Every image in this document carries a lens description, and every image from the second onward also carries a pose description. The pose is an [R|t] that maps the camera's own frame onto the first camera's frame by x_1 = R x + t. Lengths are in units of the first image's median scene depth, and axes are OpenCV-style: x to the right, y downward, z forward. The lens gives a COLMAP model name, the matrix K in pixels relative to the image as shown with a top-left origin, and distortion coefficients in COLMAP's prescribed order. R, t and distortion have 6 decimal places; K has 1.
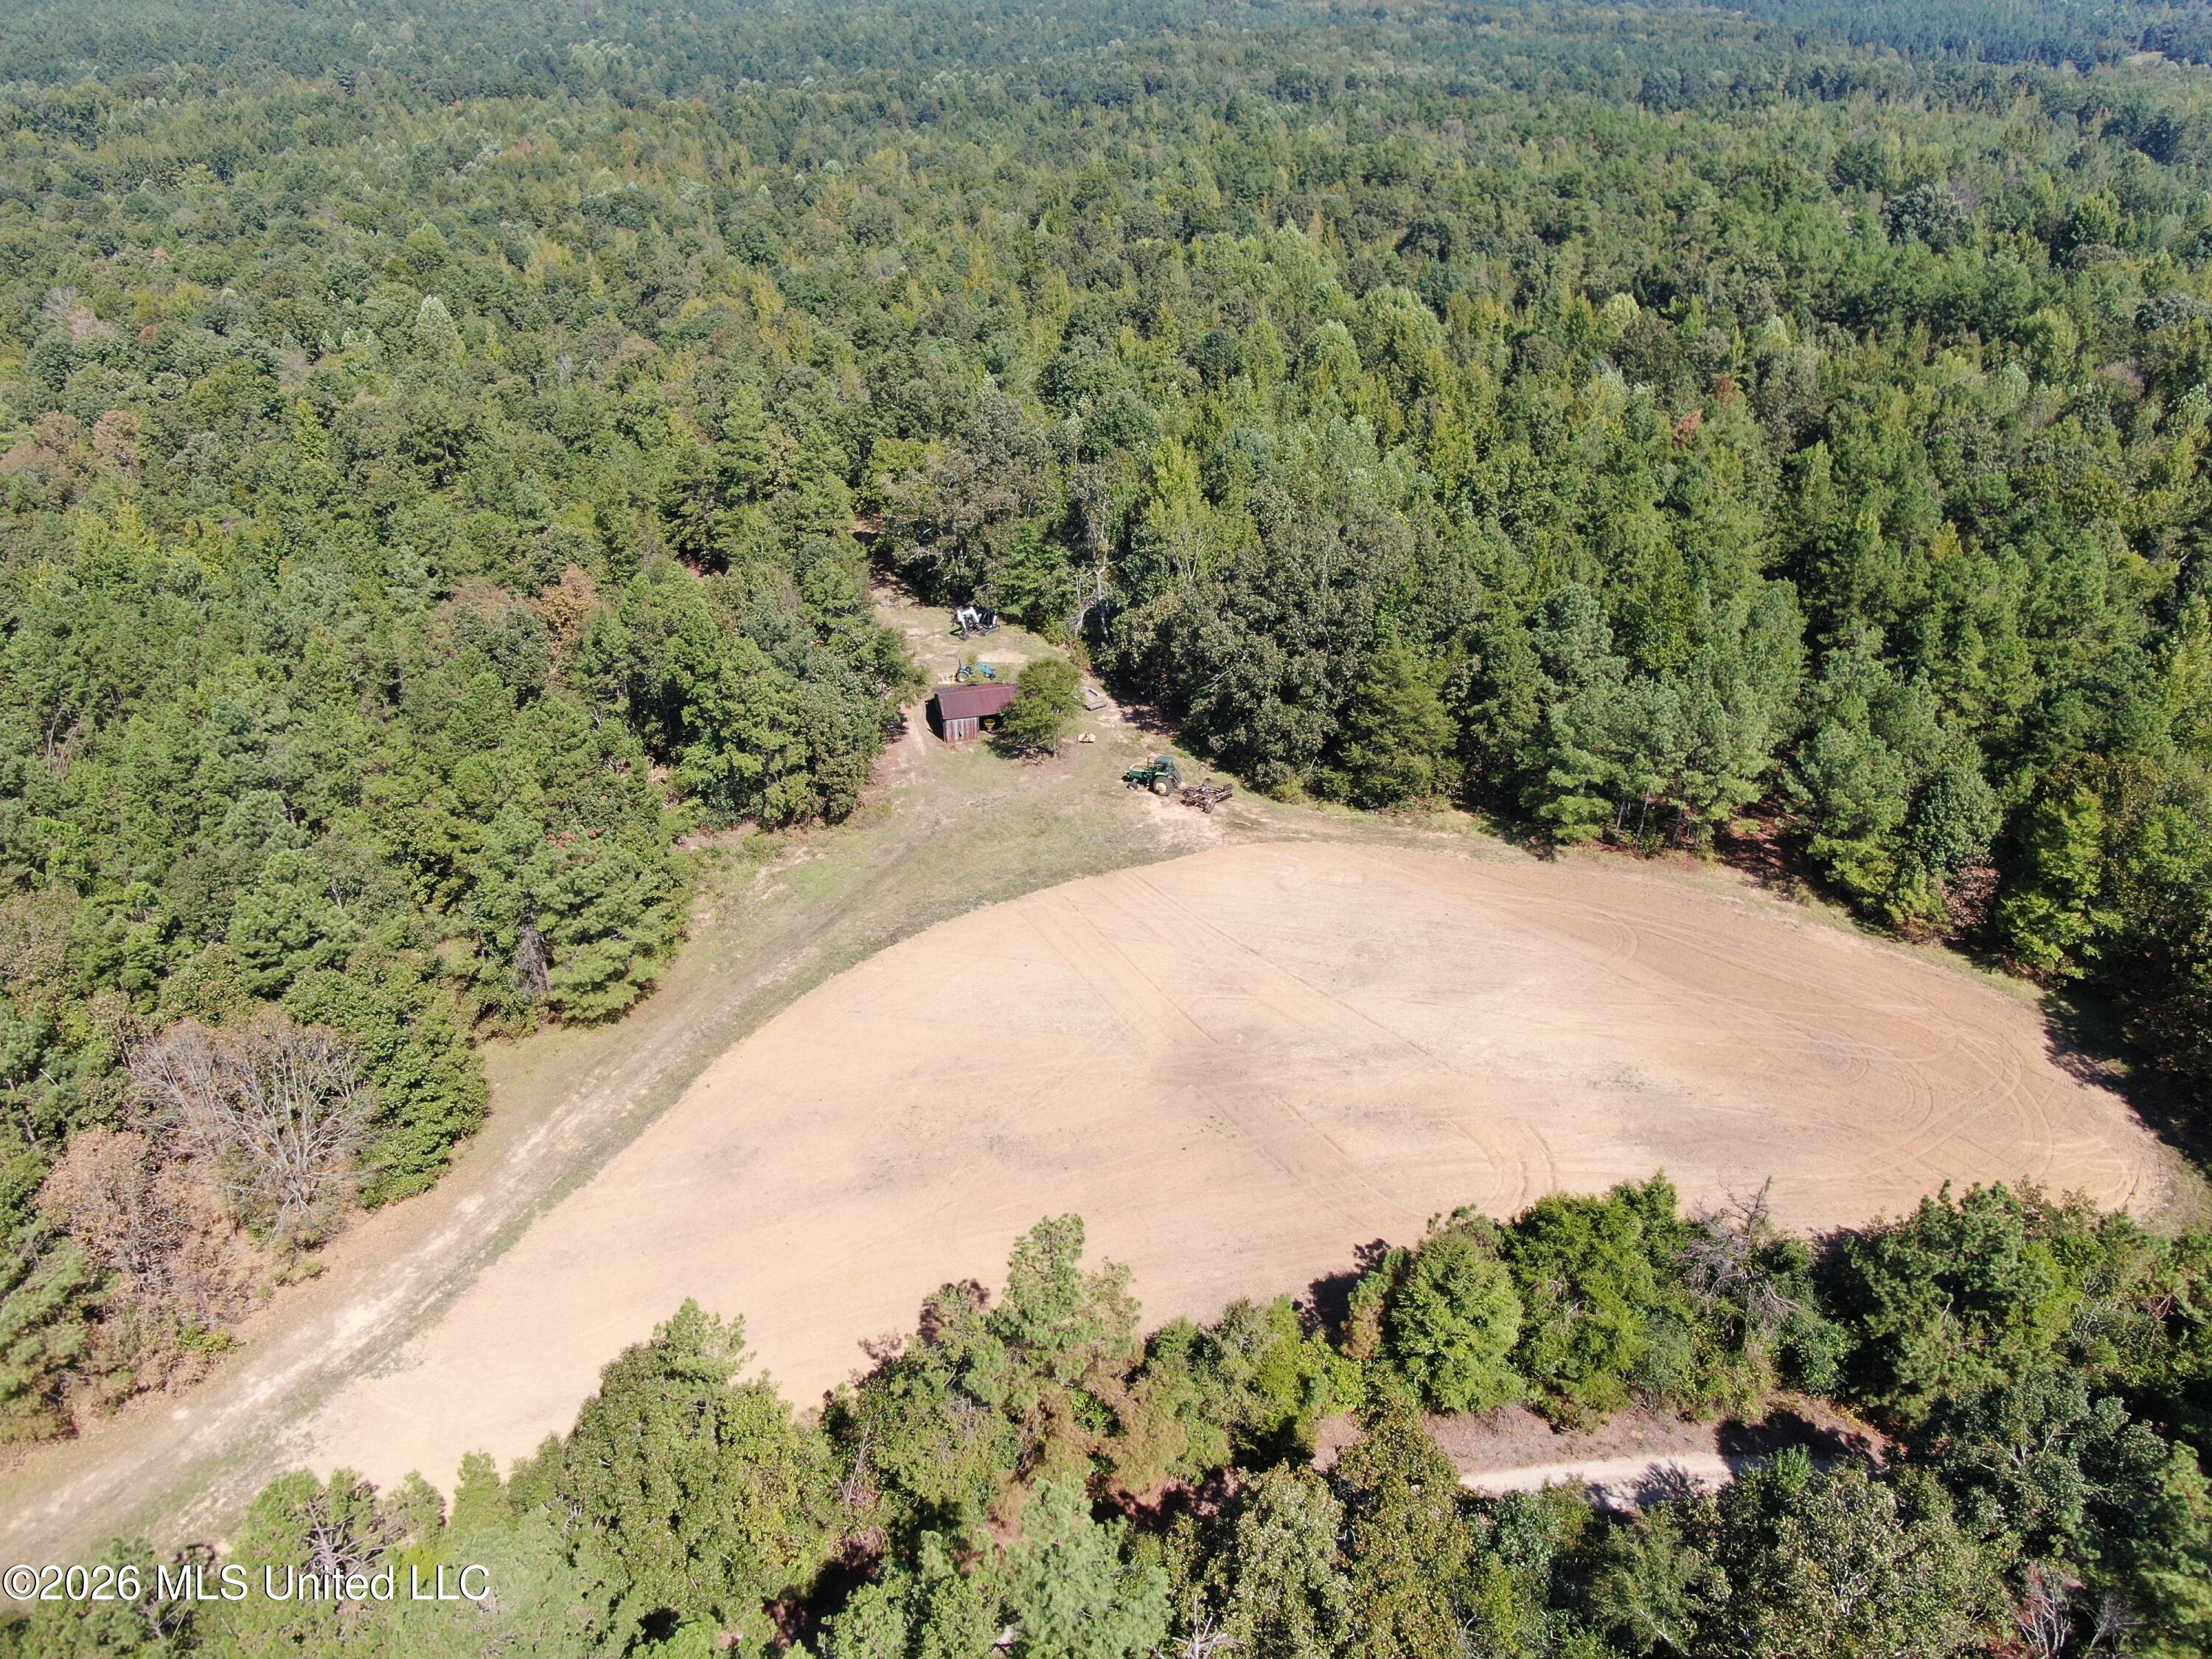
lens RADIAL K [[1618.0, 0, 1106.0], [0, 1618.0, 829.5], [0, 0, 1]] dist [-0.009126, 0.003608]
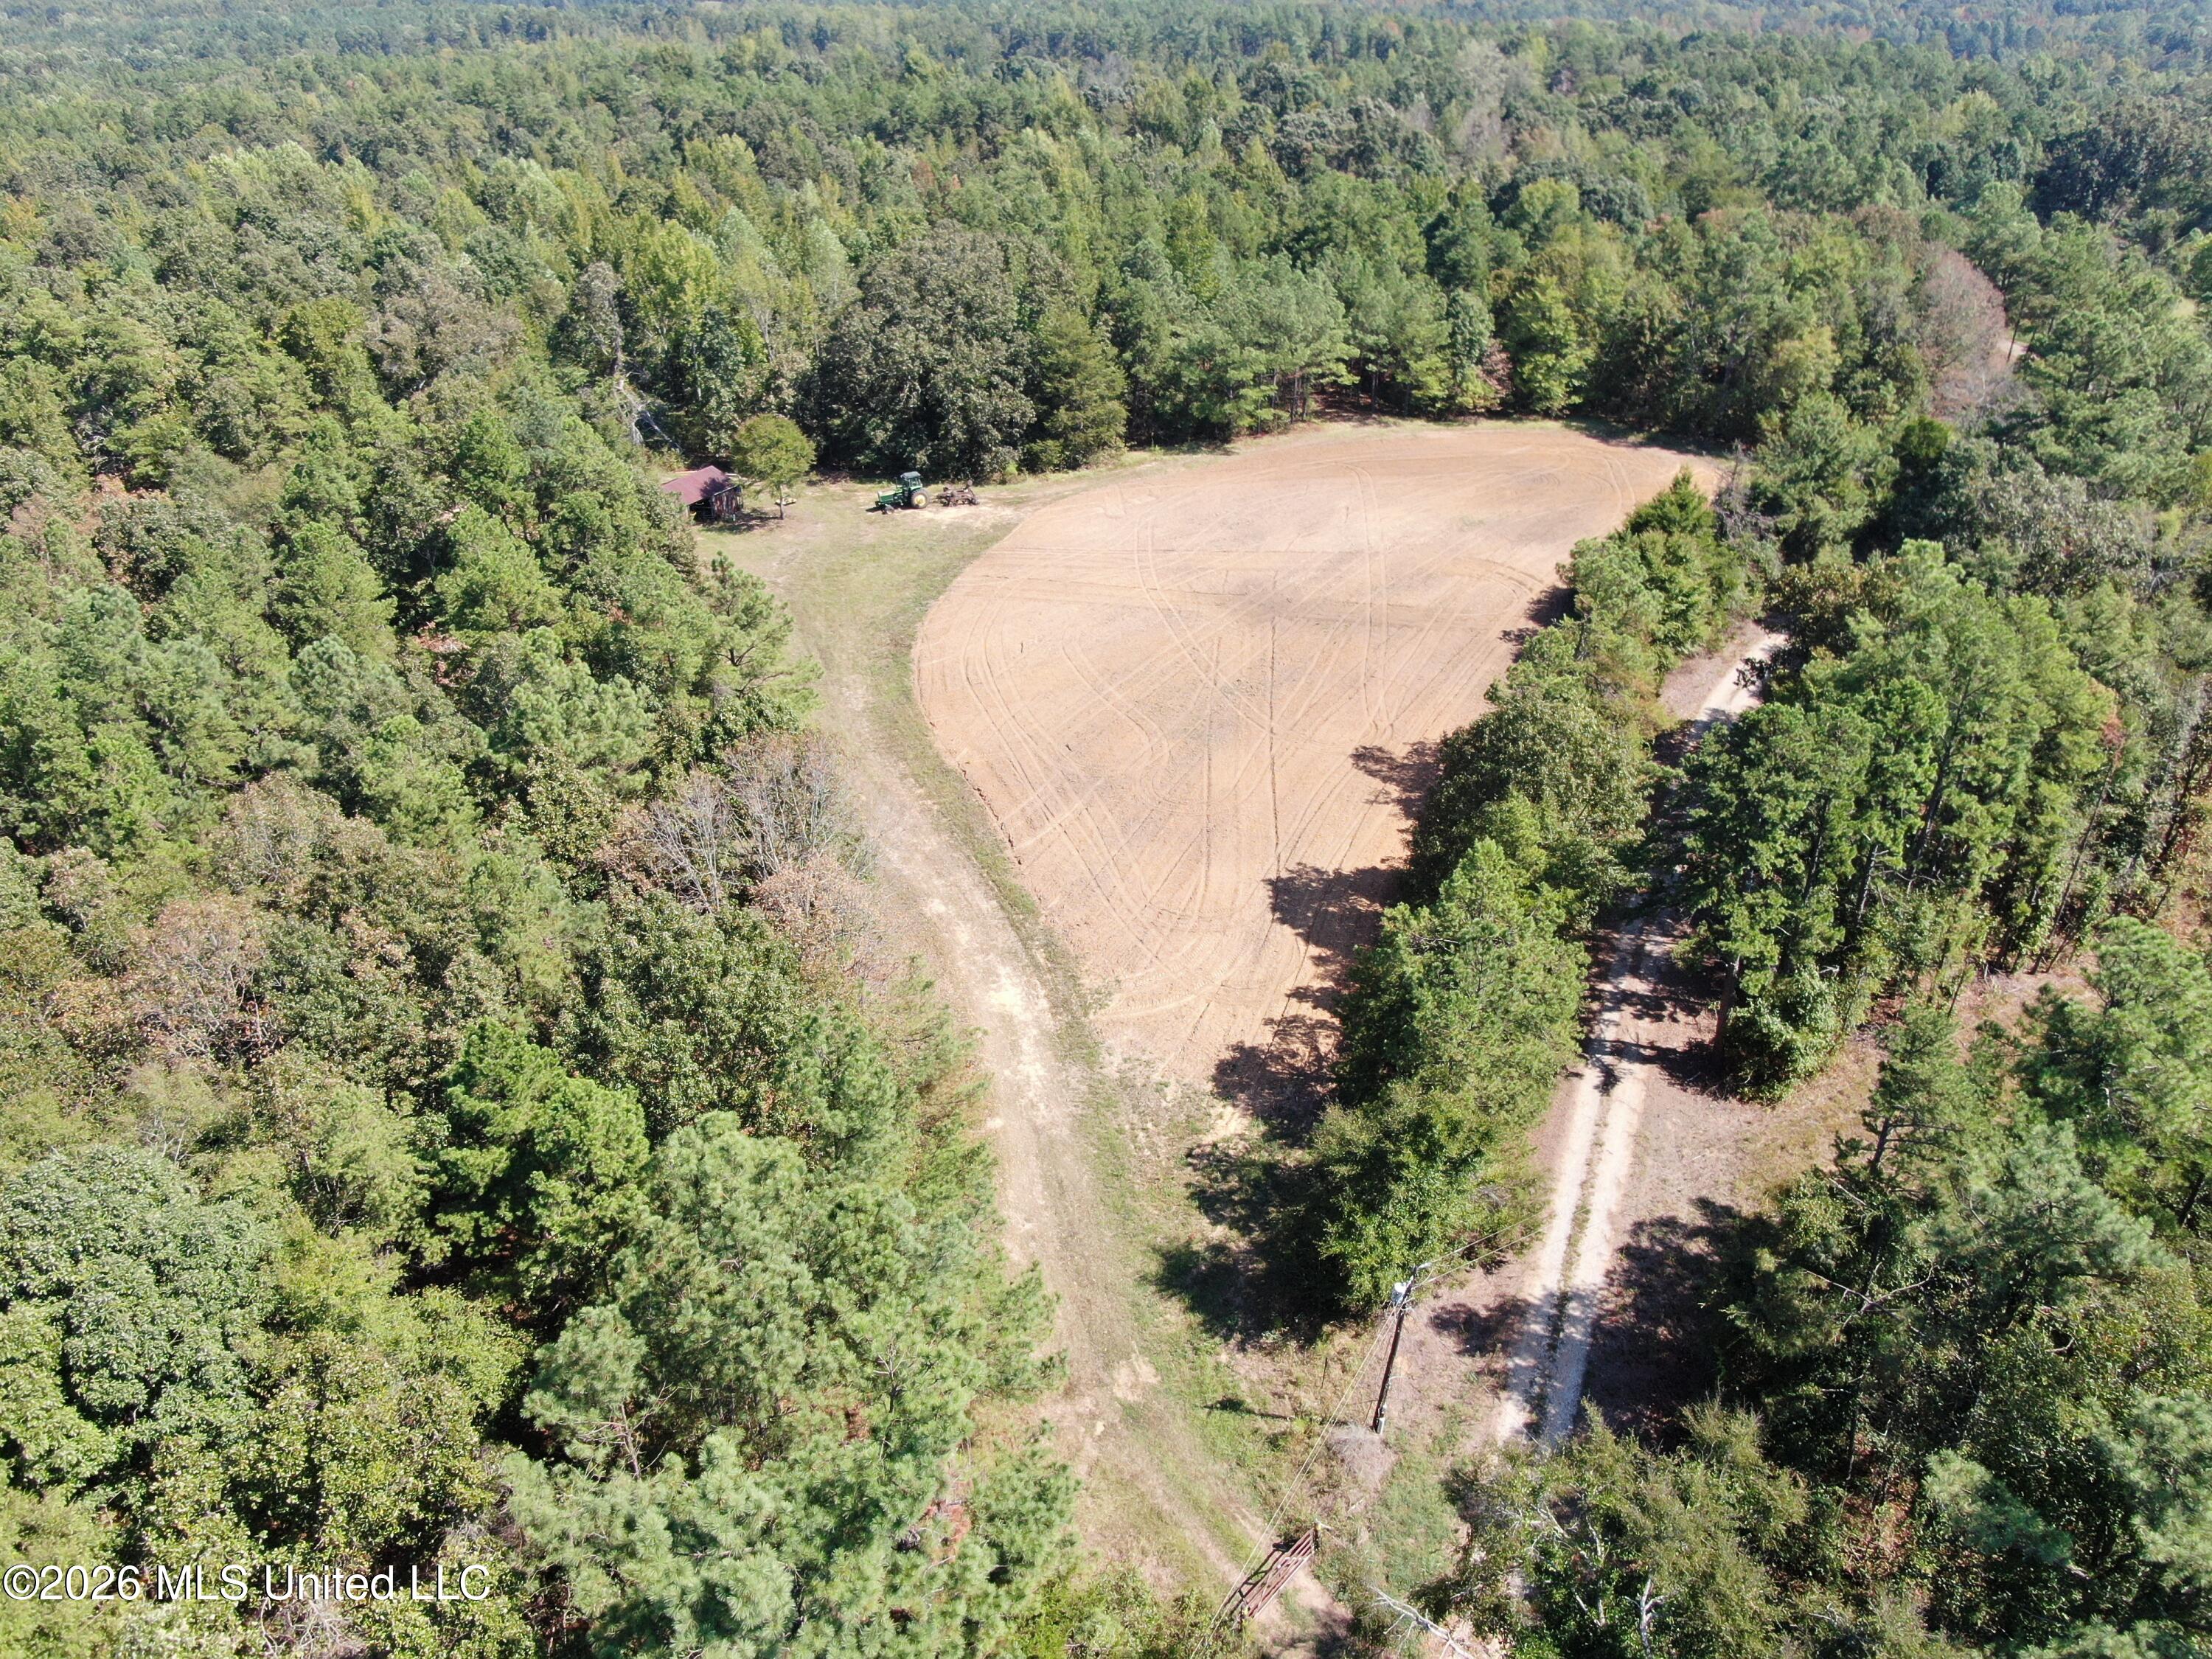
lens RADIAL K [[1618.0, 0, 1106.0], [0, 1618.0, 829.5], [0, 0, 1]] dist [-0.009126, 0.003608]
pose [[0.689267, -0.372872, 0.621190, -0.704540], [0.373952, 0.917456, 0.135773, 0.083256], [-0.620541, 0.138711, 0.771808, 0.176957]]
